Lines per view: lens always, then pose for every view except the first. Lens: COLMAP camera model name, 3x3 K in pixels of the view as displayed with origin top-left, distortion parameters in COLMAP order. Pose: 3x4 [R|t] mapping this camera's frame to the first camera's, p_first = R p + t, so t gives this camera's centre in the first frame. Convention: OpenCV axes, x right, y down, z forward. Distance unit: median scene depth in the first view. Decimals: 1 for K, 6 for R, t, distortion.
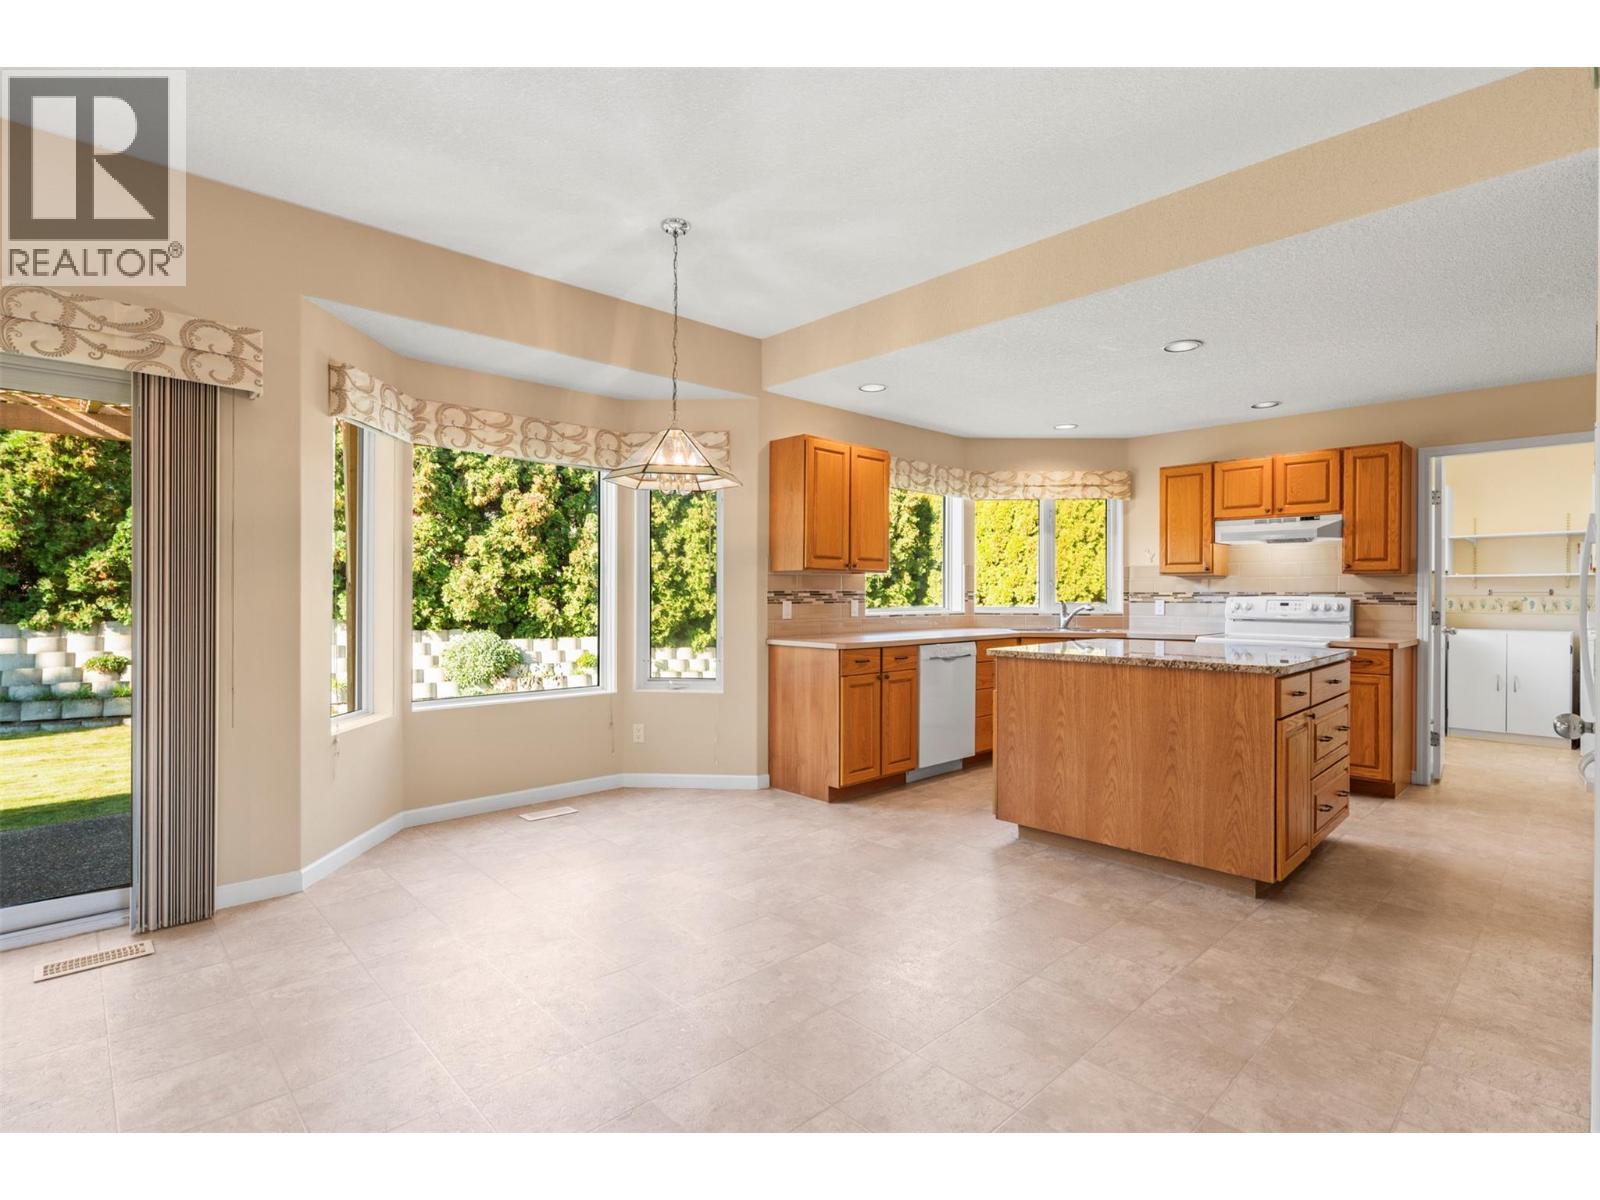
lens RADIAL K [[783.8, 0, 805.5], [0, 783.8, 594.2], [0, 0, 1]] dist [-0.003647, 0.002146]
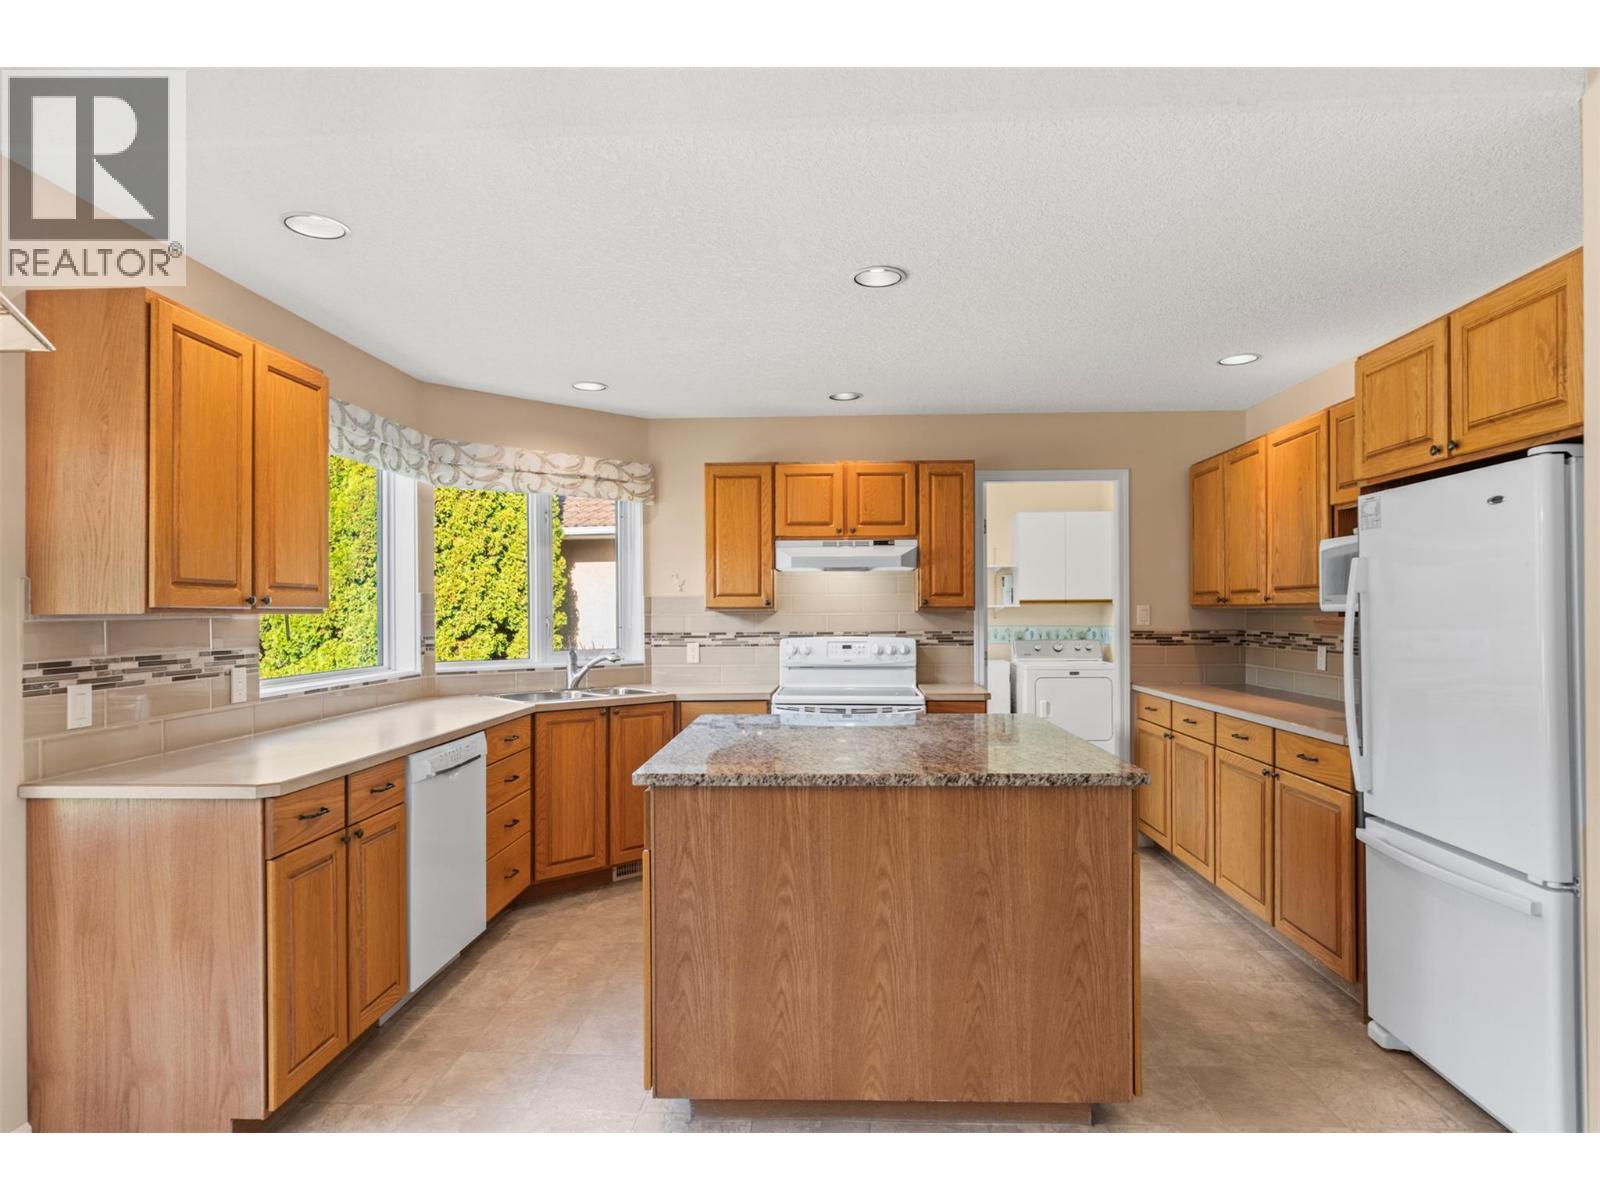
lens RADIAL K [[901.3, 0, 795.2], [0, 901.3, 613.0], [0, 0, 1]] dist [-0.004537, 0.004973]
pose [[0.729115, -0.007765, 0.684347, -0.070972], [0.007805, 0.999965, 0.003030, -0.026989], [-0.684346, 0.003132, 0.729150, 0.374005]]
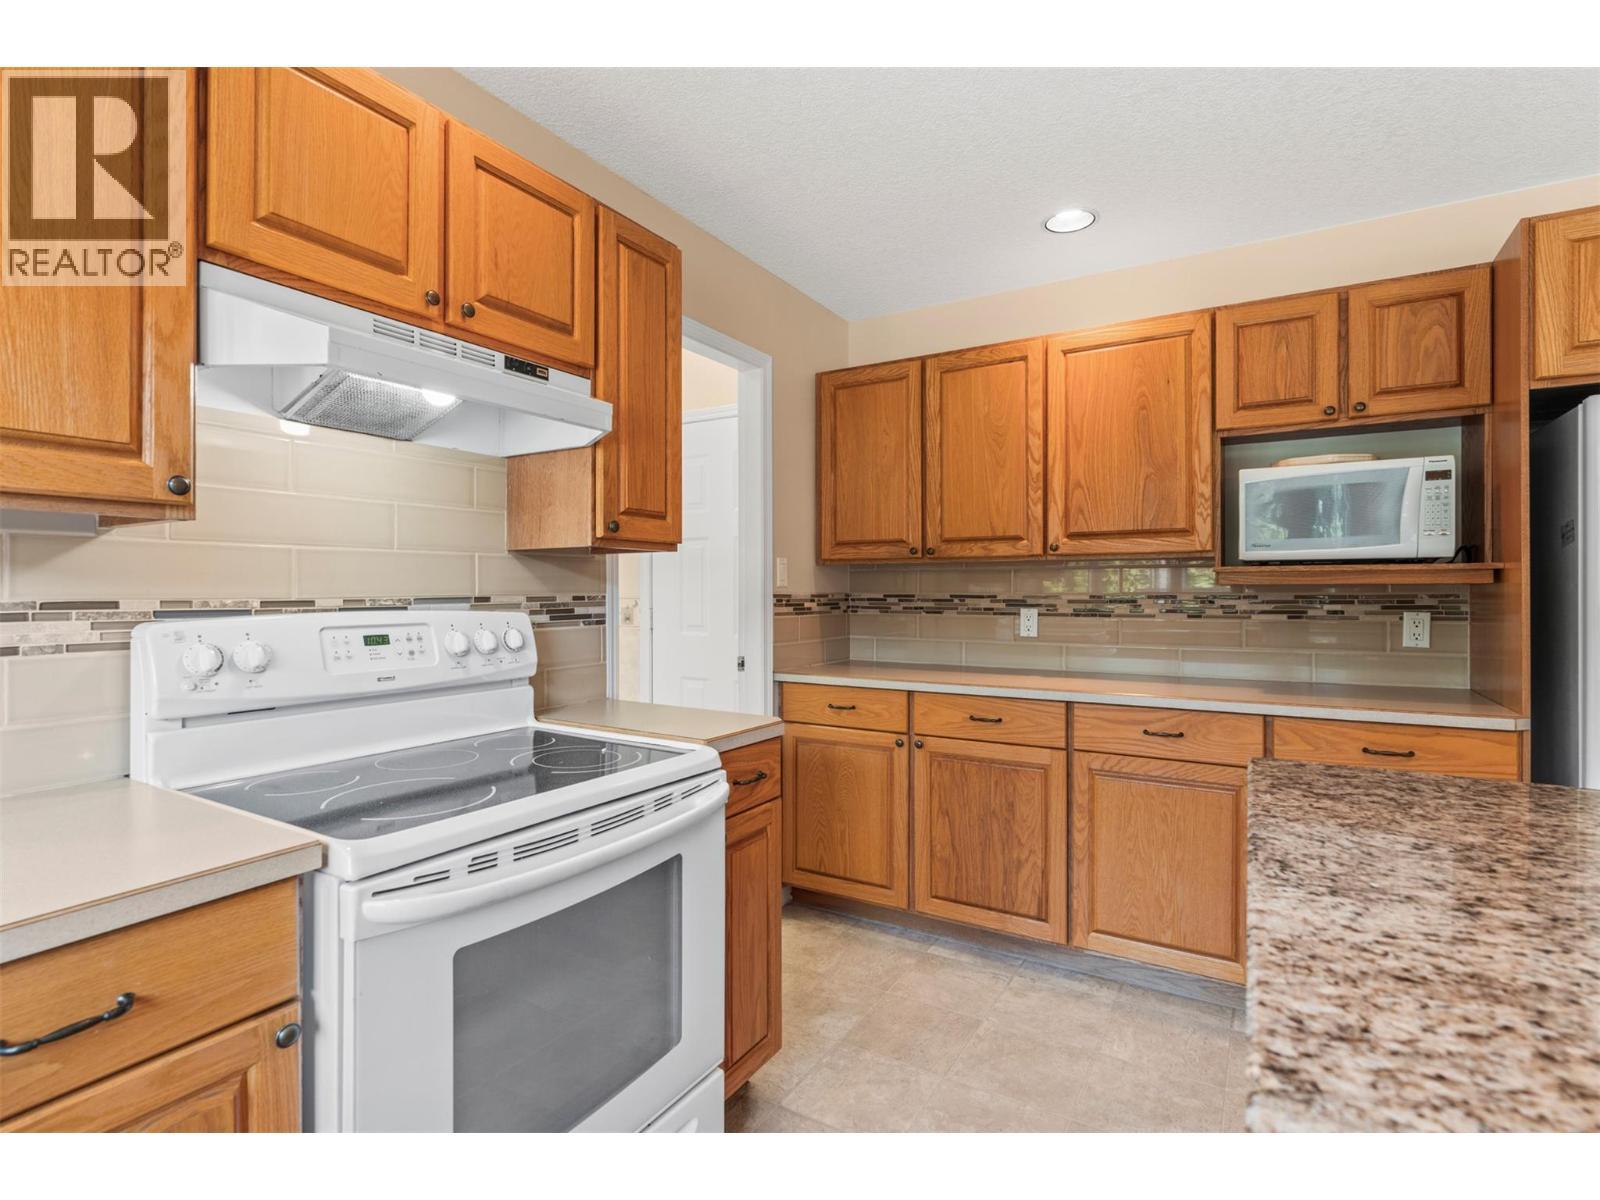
lens RADIAL K [[783.8, 0, 797.5], [0, 783.8, 591.3], [0, 0, 1]] dist [-0.003647, 0.002146]
pose [[-0.256510, -0.004213, 0.966532, 0.304247], [0.001570, 0.999987, 0.004775, -0.006884], [-0.966540, 0.002742, -0.256500, 0.973956]]
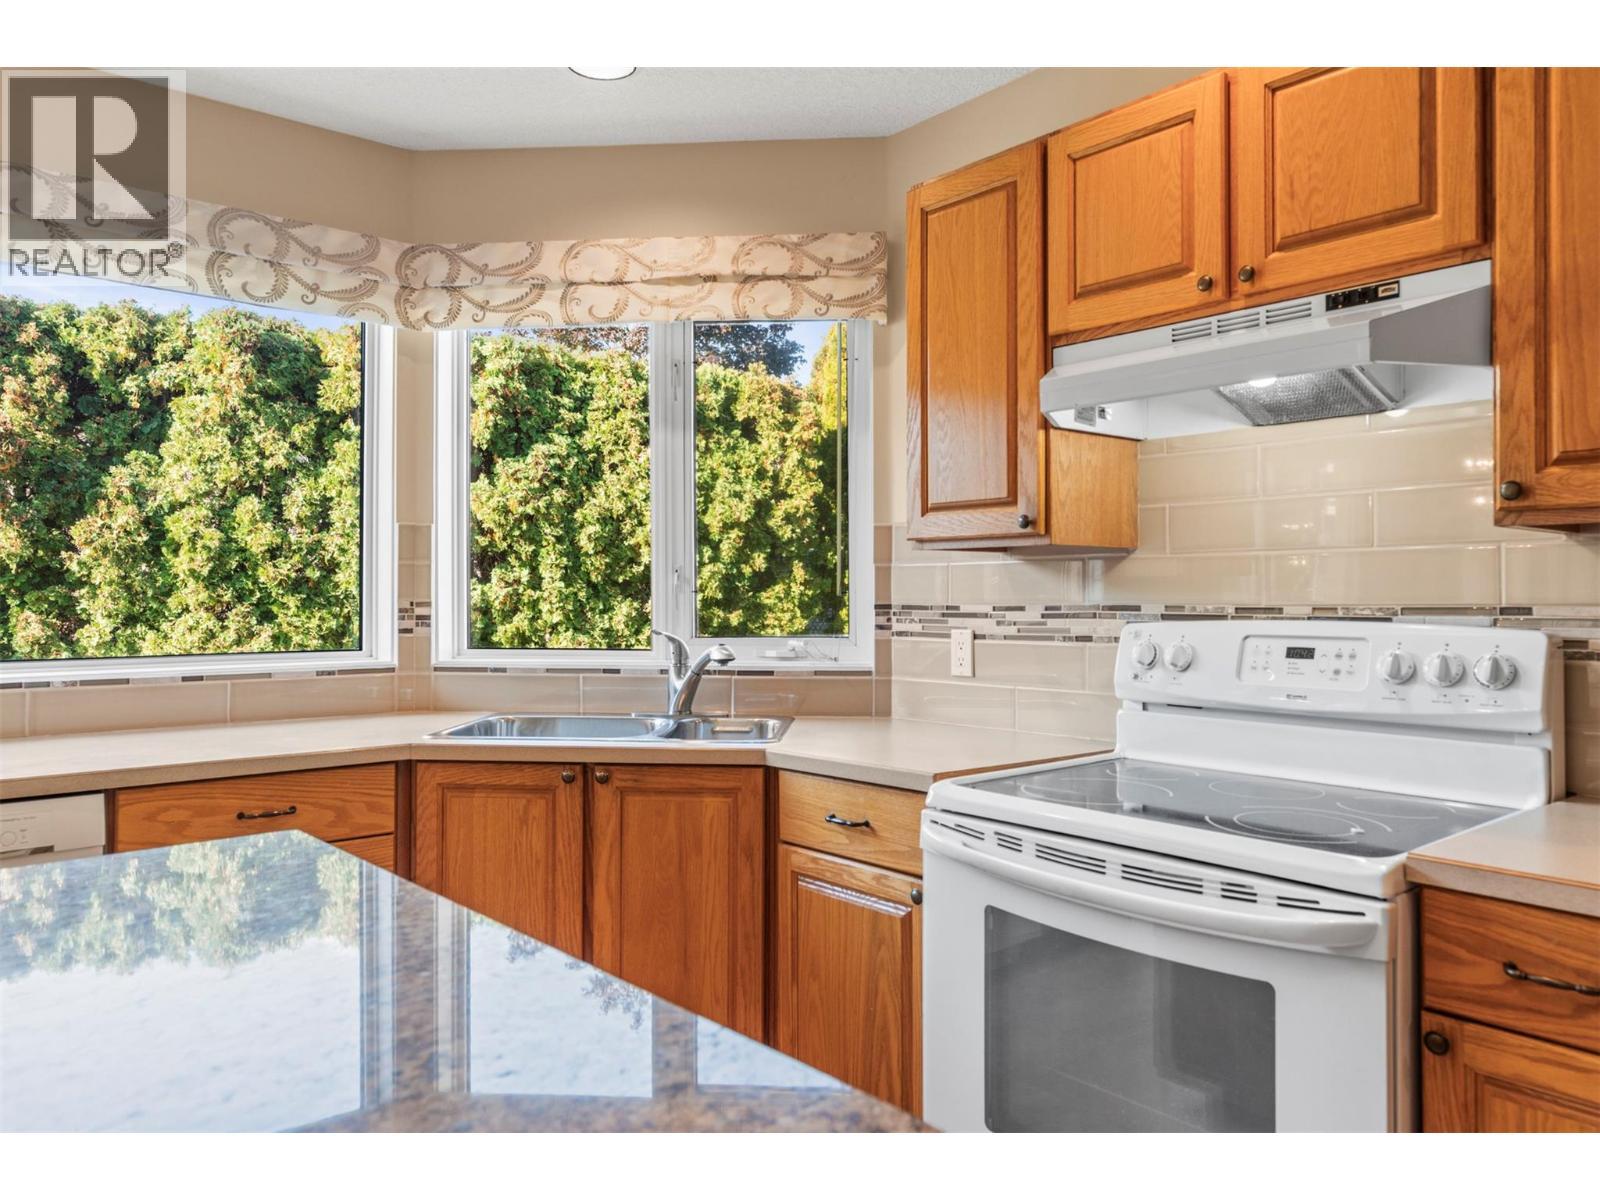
lens RADIAL K [[1124.3, 0, 792.3], [0, 1124.3, 580.6], [0, 0, 1]] dist [0.000972, 0.004429]
pose [[0.998215, -0.003729, -0.059609, 0.491215], [0.002766, 0.999864, -0.016231, -0.005885], [0.059661, 0.016038, 0.998090, 0.649969]]
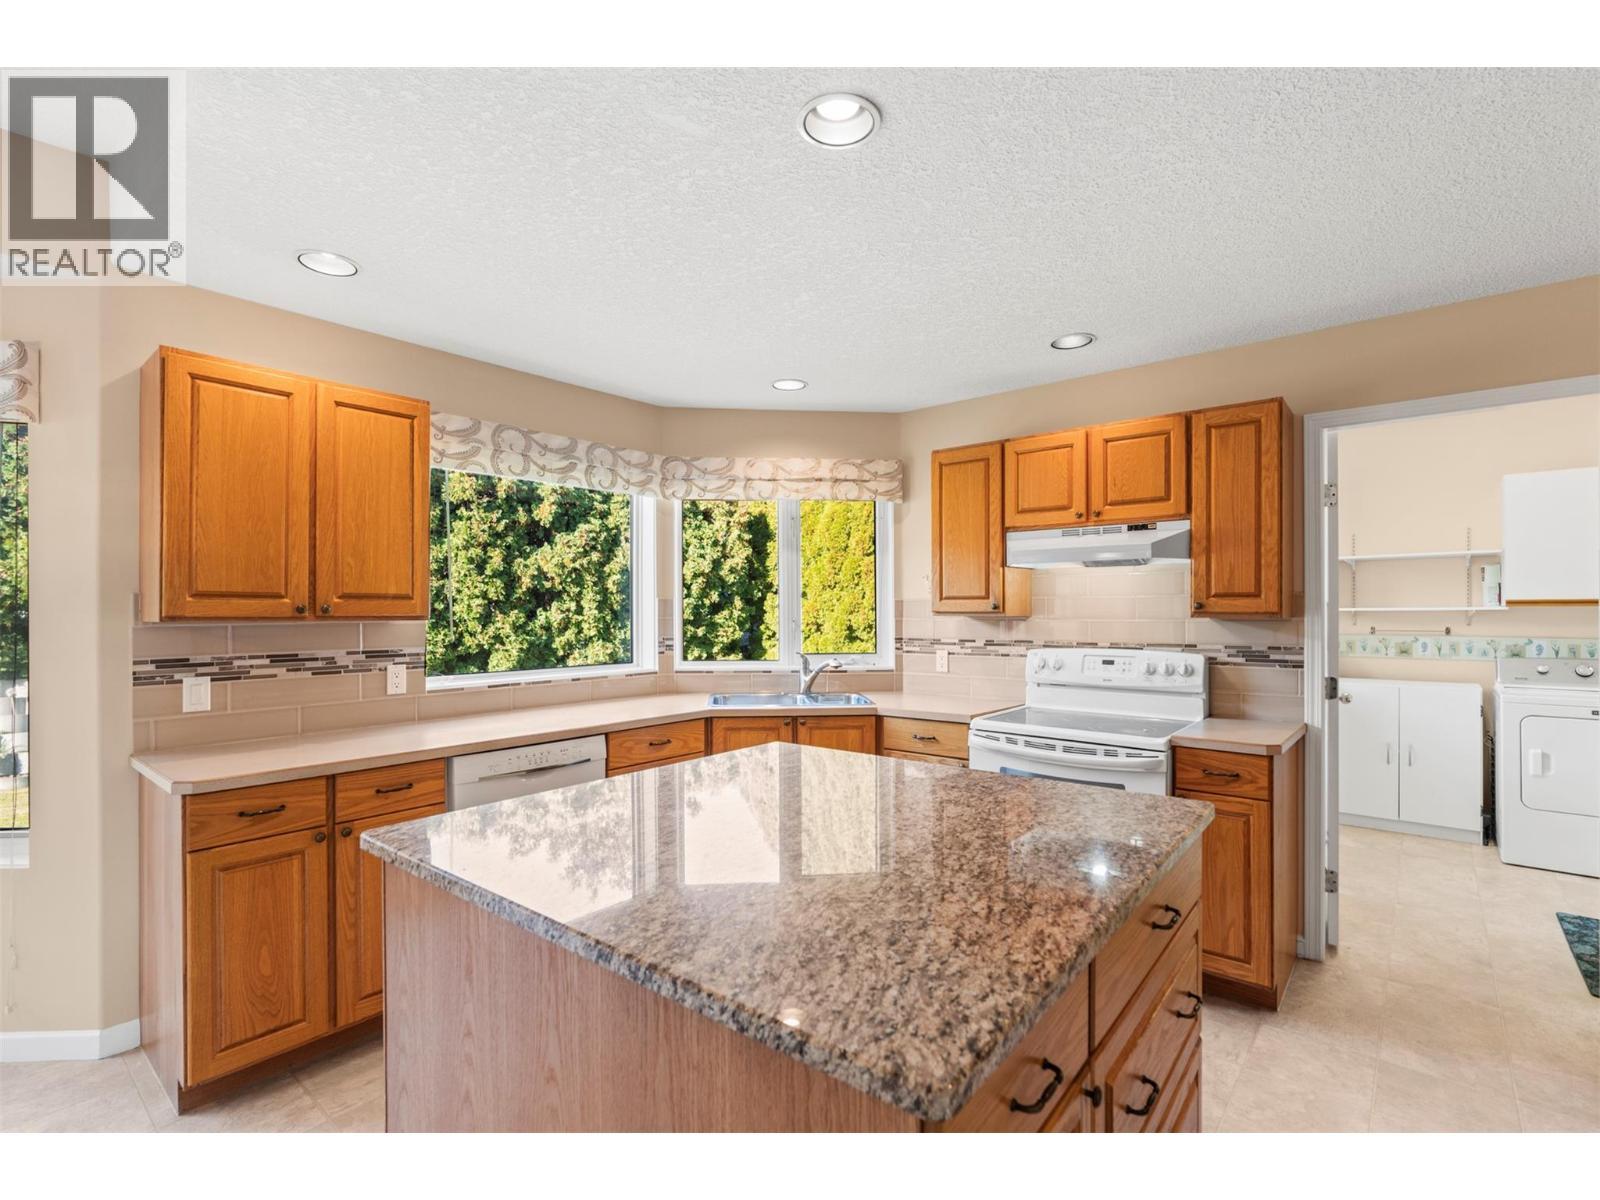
lens RADIAL K [[746.2, 0, 804.3], [0, 746.2, 608.4], [0, 0, 1]] dist [-0.008747, 0.002147]
pose [[0.993611, -0.004647, 0.112766, 0.312359], [0.005068, 0.999981, -0.003443, -0.032102], [-0.112748, 0.003992, 0.993616, 0.445189]]
